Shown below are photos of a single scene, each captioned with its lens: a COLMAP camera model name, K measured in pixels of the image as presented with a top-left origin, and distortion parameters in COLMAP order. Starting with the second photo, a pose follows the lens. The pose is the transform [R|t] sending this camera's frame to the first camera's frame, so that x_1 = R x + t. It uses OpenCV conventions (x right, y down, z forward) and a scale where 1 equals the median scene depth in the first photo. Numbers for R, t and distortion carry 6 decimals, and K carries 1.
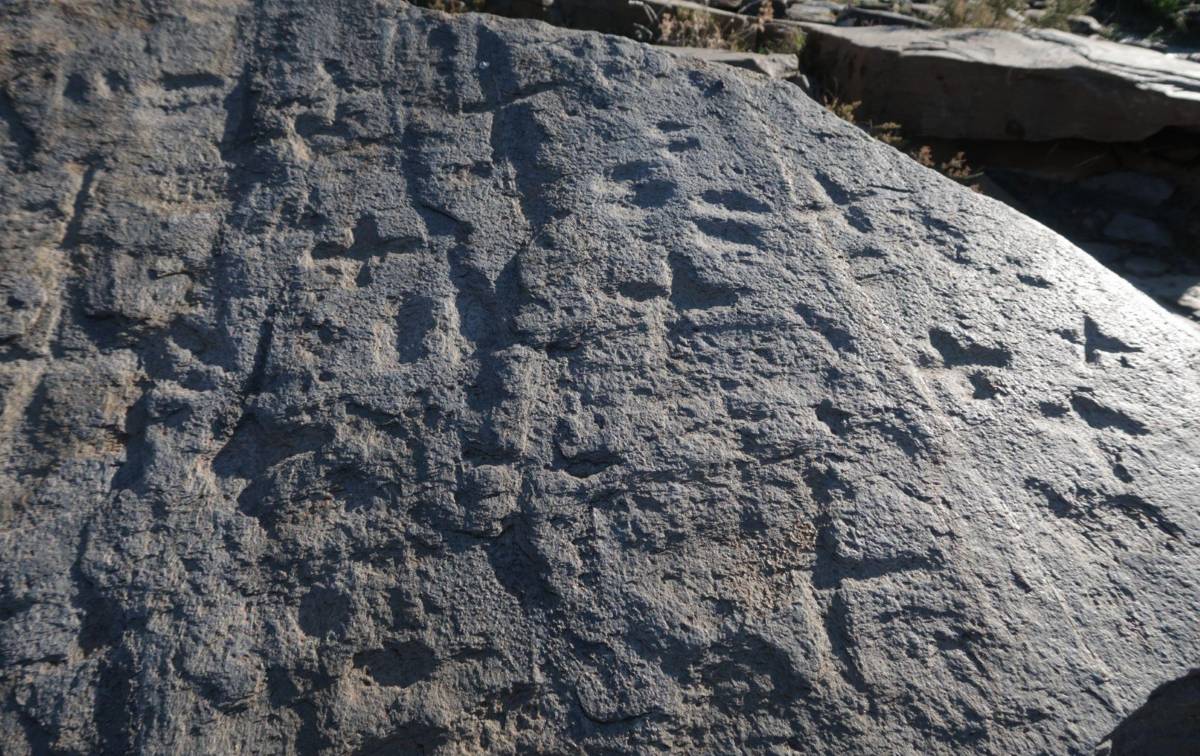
lens RADIAL K [[748.3, 0, 600.0], [0, 748.3, 378.0], [0, 0, 1]] dist [-0.022046, 0.000218]
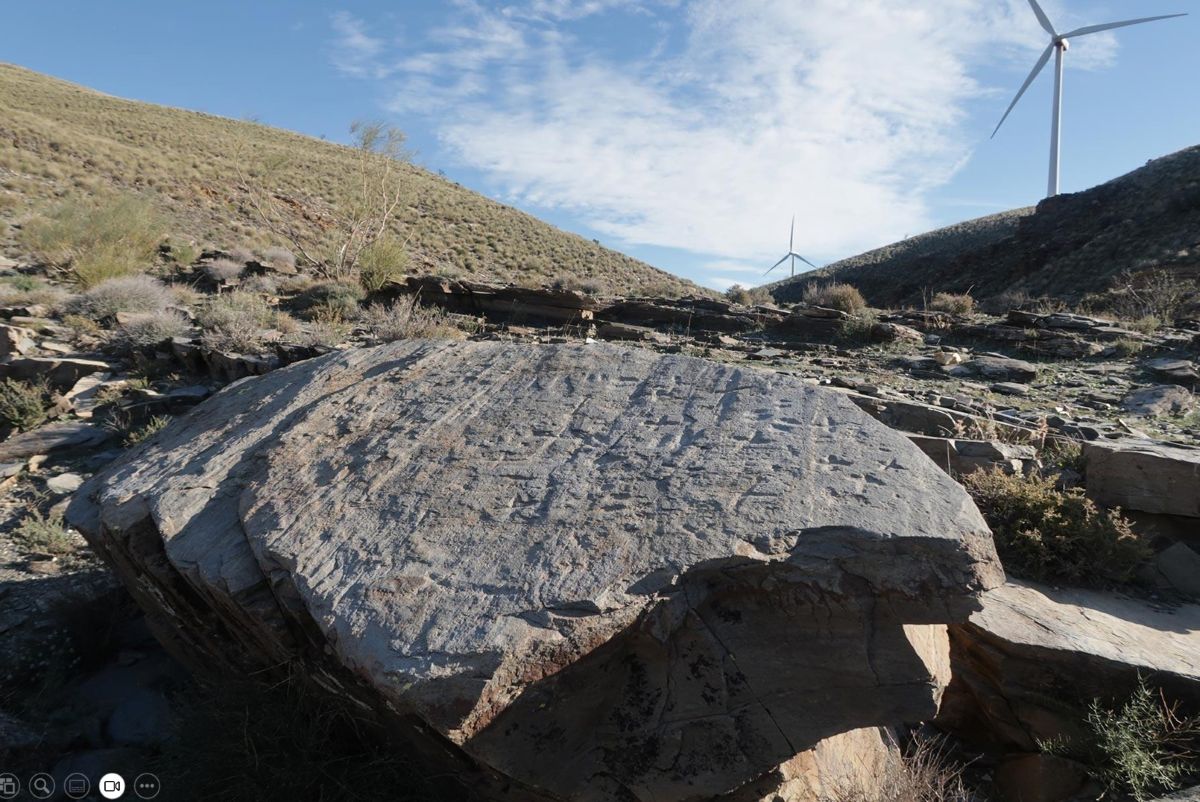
lens RADIAL K [[822.9, 0, 600.0], [0, 822.9, 401.0], [0, 0, 1]] dist [-0.007192, -0.004451]
pose [[0.846587, 0.074855, -0.526961, 1.190258], [-0.329079, 0.851762, -0.407687, 1.163078], [0.418328, 0.518555, 0.745723, -1.554682]]
